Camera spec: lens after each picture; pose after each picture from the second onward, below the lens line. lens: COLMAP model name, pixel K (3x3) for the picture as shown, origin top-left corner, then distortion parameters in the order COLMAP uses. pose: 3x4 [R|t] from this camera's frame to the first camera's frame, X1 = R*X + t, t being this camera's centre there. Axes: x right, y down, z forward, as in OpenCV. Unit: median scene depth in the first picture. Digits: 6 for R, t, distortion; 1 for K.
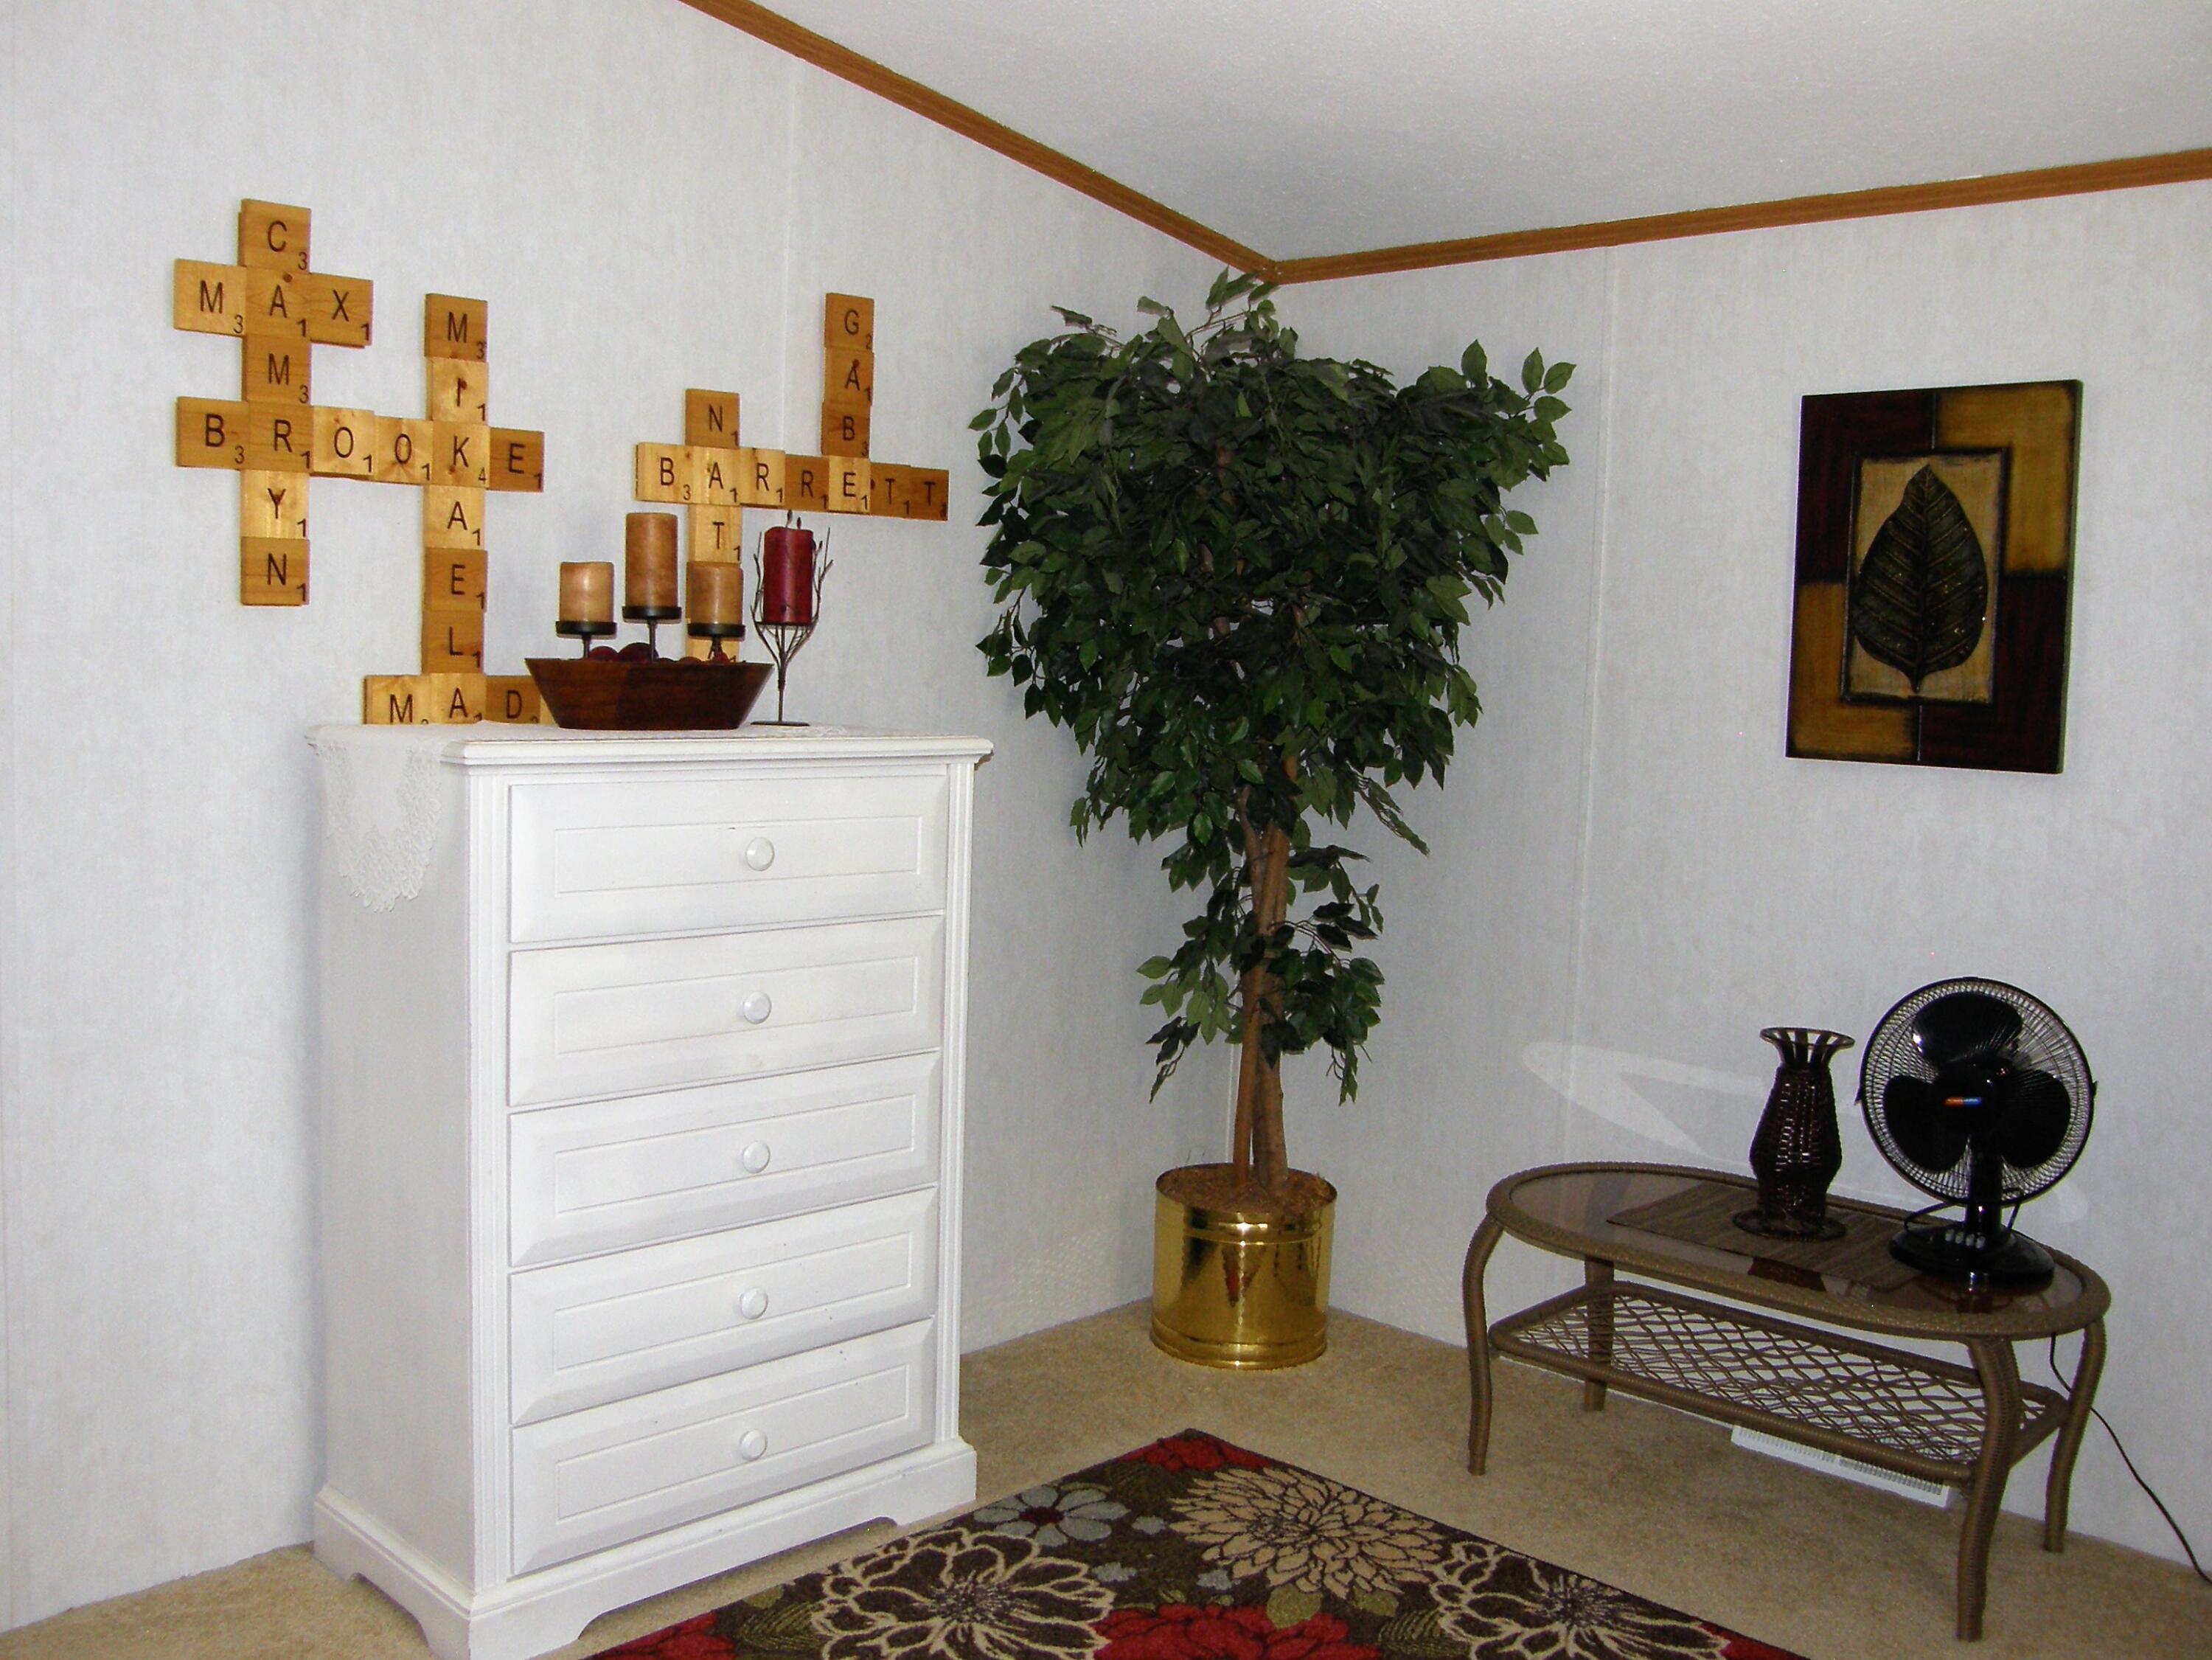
lens RADIAL K [[2042.7, 0, 1097.9], [0, 2042.7, 822.2], [0, 0, 1]] dist [-0.111341, 0.000000]
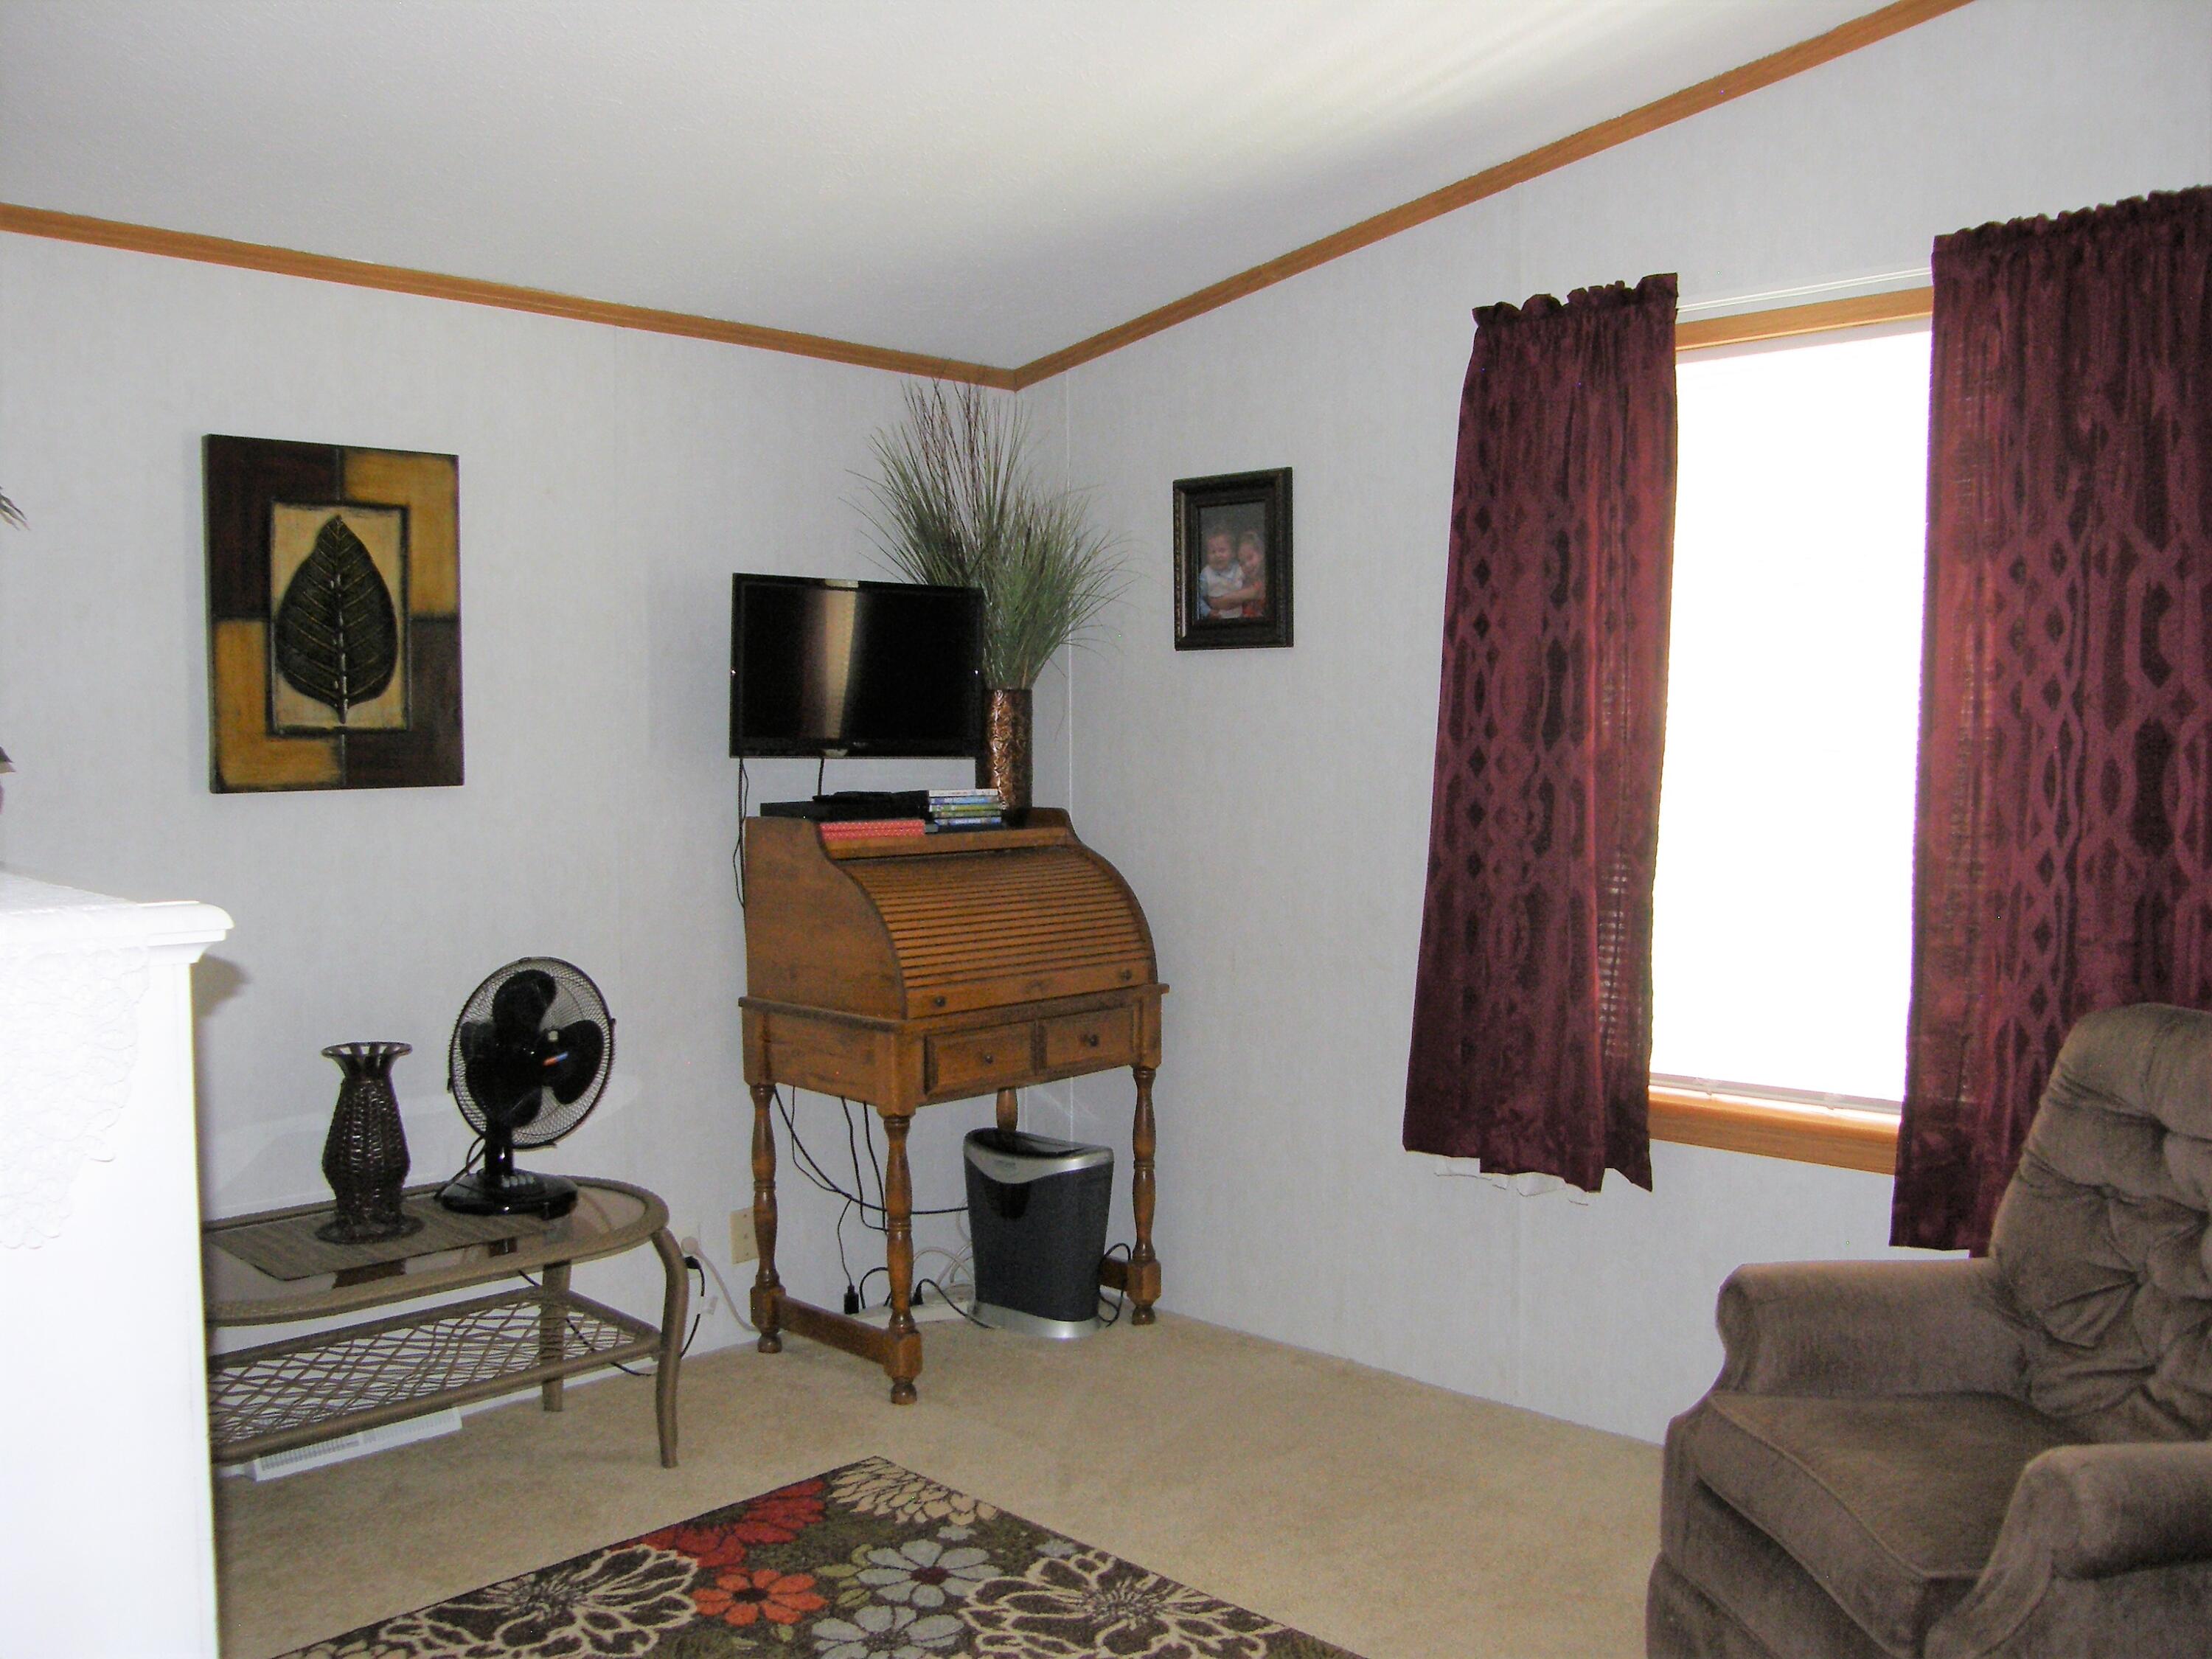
lens RADIAL K [[1907.6, 0, 1125.4], [0, 1907.6, 814.2], [0, 0, 1]] dist [-0.163170, 0.141014]
pose [[-0.013654, -0.090658, 0.995788, -0.620907], [0.078006, 0.992750, 0.091451, -0.075649], [-0.996859, 0.078926, -0.006483, 0.590951]]
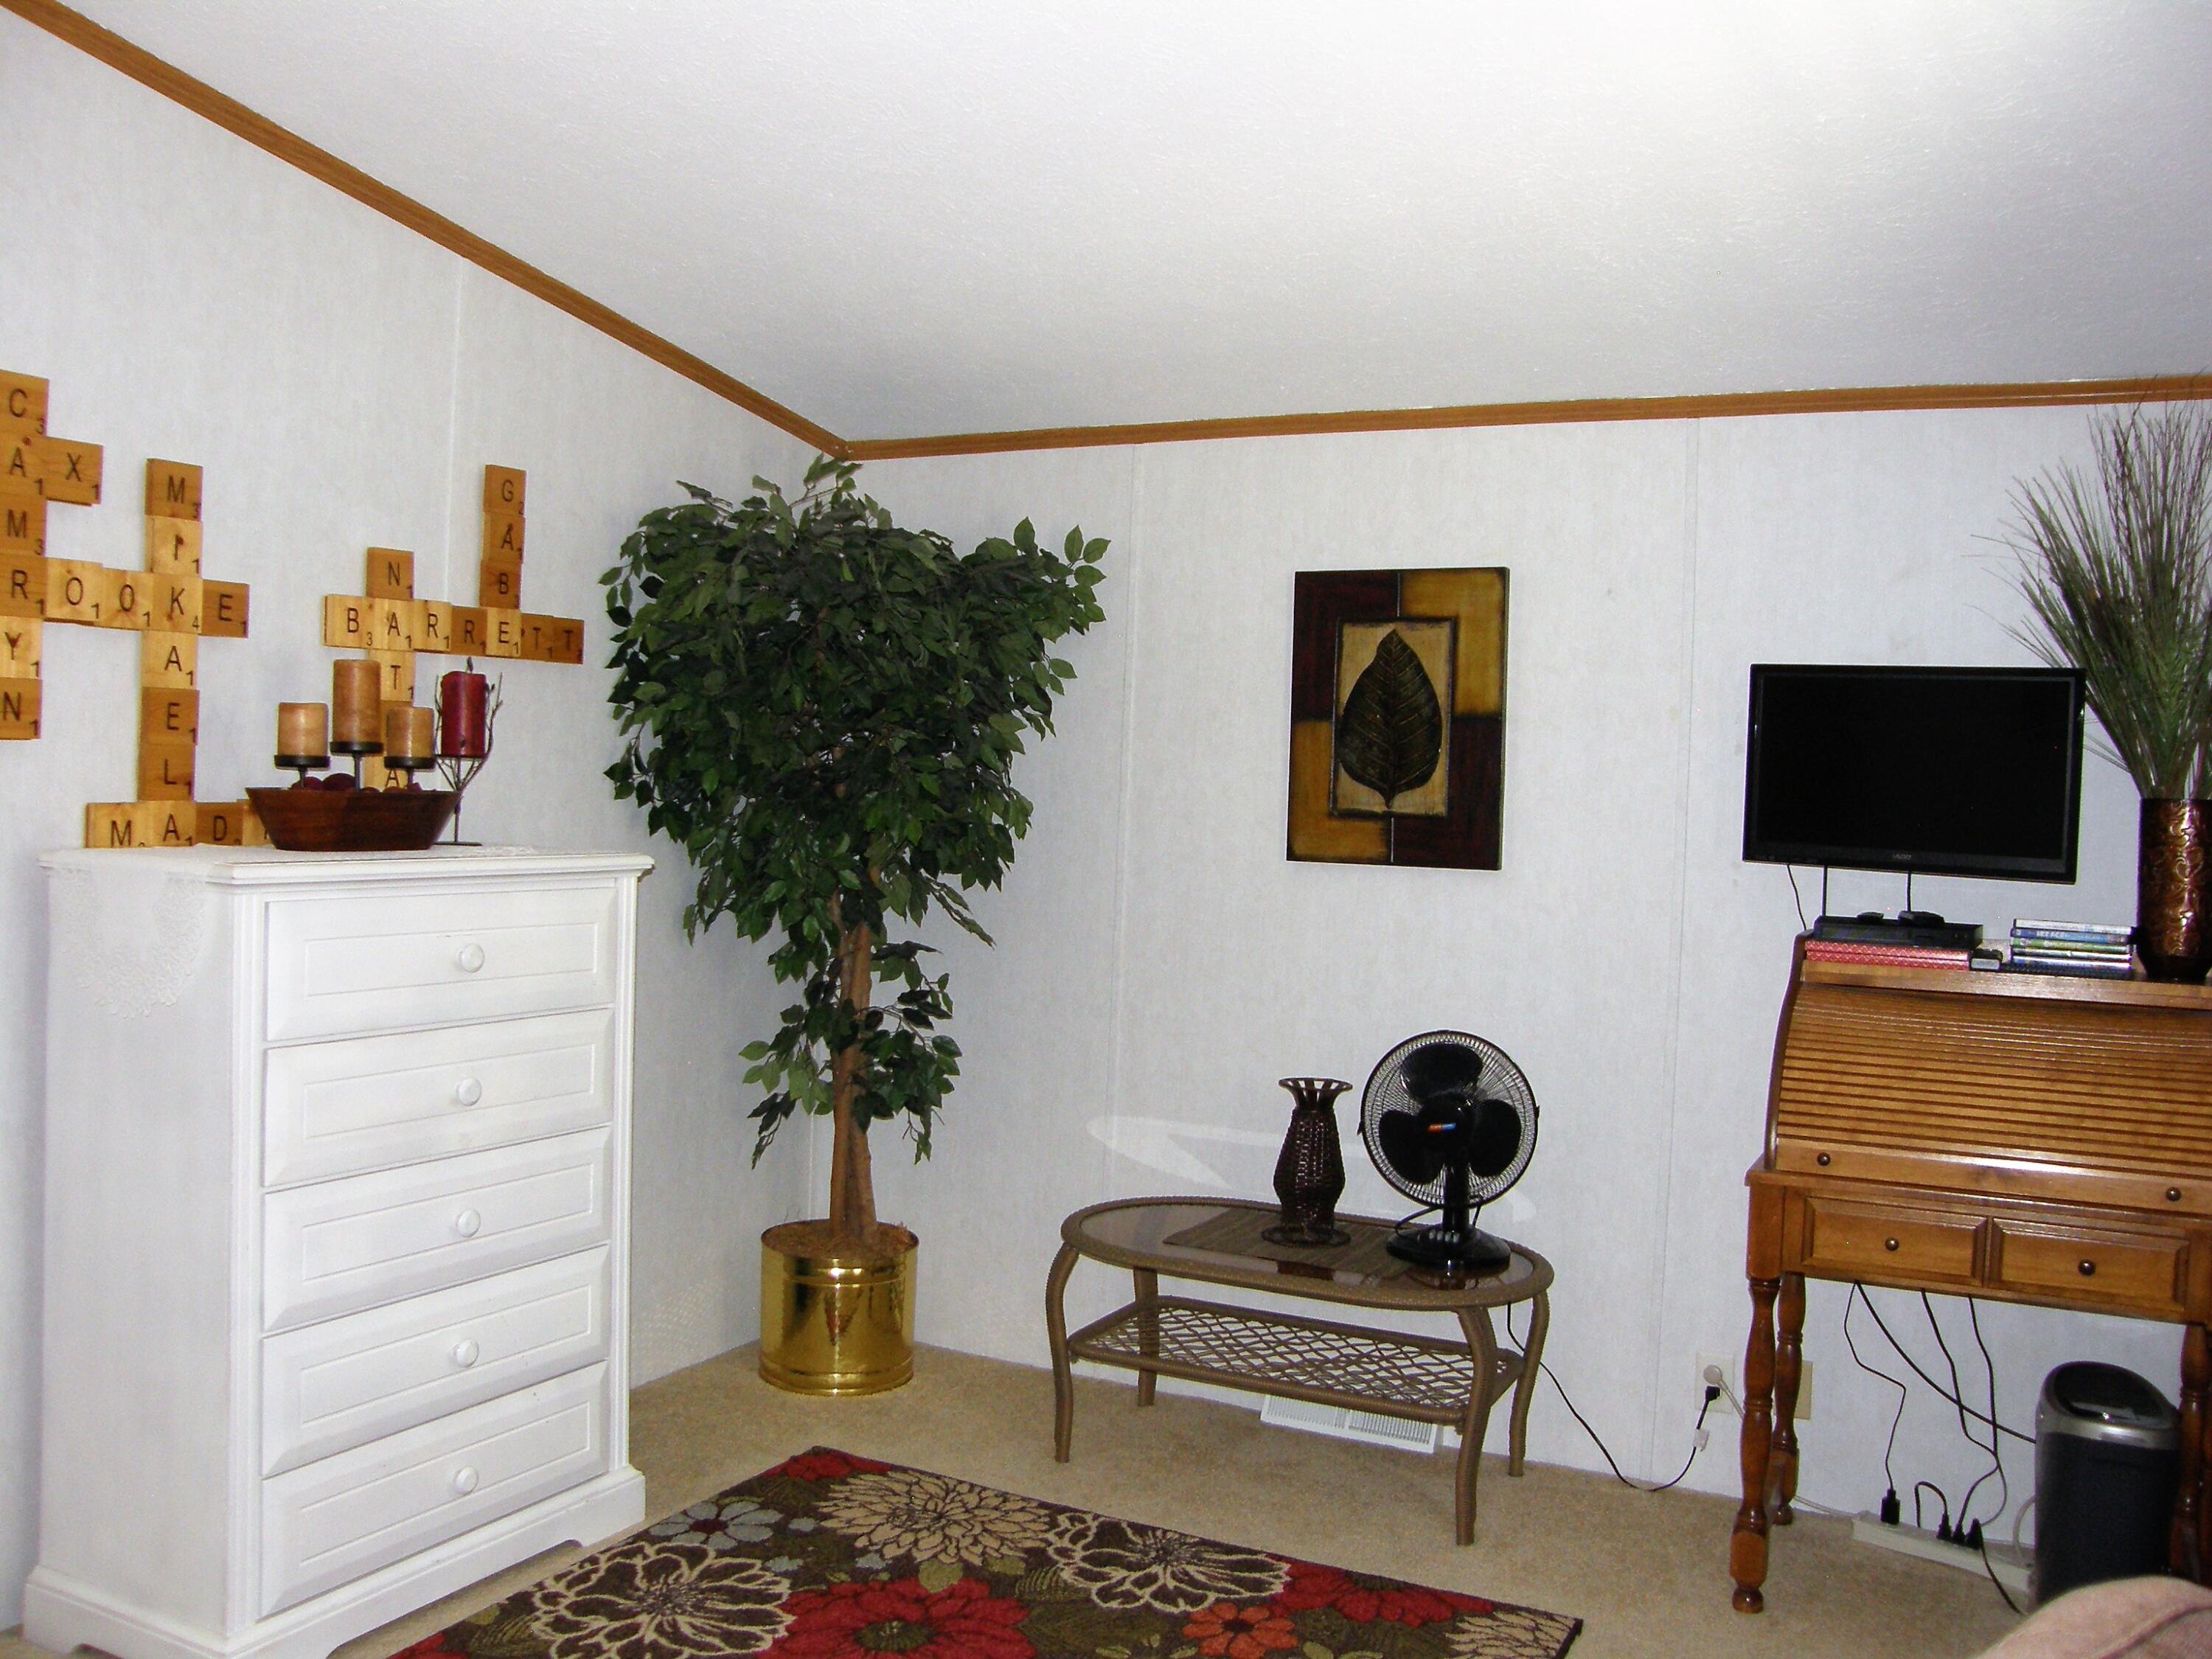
lens RADIAL K [[1907.6, 0, 1118.1], [0, 1907.6, 821.6], [0, 0, 1]] dist [-0.163170, 0.141014]
pose [[0.958099, -0.007777, 0.286333, -0.101529], [0.022826, 0.998525, -0.049256, -0.000911], [-0.285528, 0.053728, 0.956863, -0.103413]]
